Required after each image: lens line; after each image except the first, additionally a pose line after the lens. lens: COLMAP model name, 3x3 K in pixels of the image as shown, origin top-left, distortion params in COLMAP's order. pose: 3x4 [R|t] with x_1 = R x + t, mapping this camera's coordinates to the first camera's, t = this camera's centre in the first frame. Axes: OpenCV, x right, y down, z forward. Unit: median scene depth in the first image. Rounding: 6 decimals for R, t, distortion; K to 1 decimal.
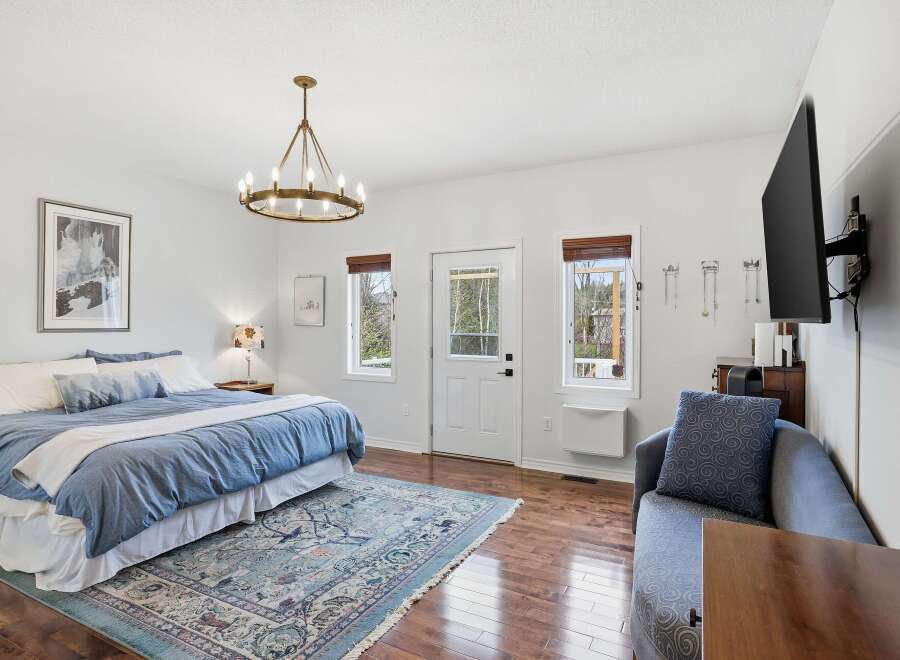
lens RADIAL K [[433.8, 0, 450.4], [0, 433.8, 323.5], [0, 0, 1]] dist [-0.047172, 0.022129]
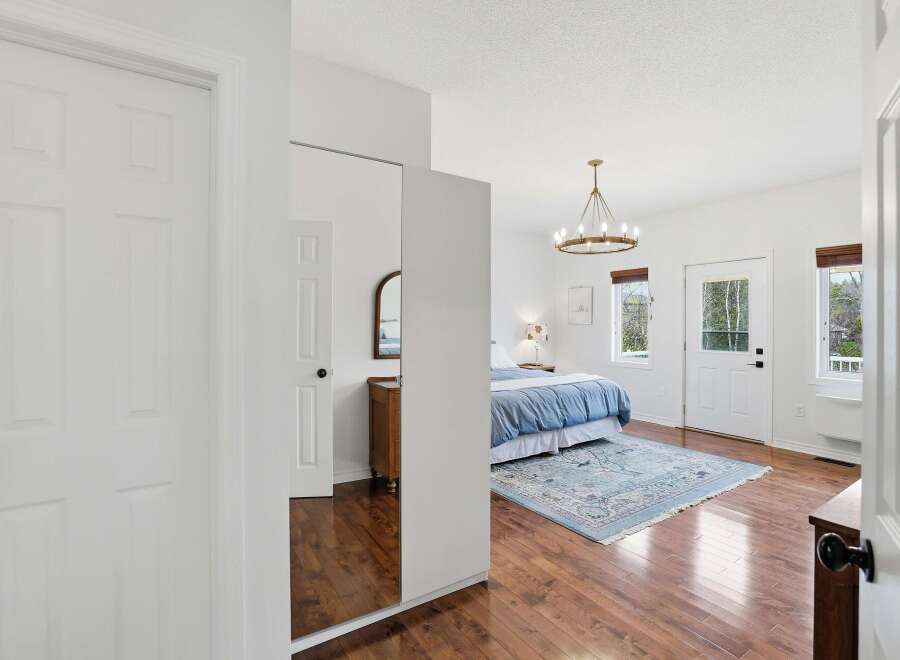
lens RADIAL K [[433.8, 0, 450.4], [0, 433.8, 323.5], [0, 0, 1]] dist [-0.047172, 0.022129]
pose [[0.875896, -0.000411, -0.482501, -0.052135], [0.002625, 0.999989, 0.003914, -0.005124], [0.482494, -0.004695, 0.875887, -0.520650]]
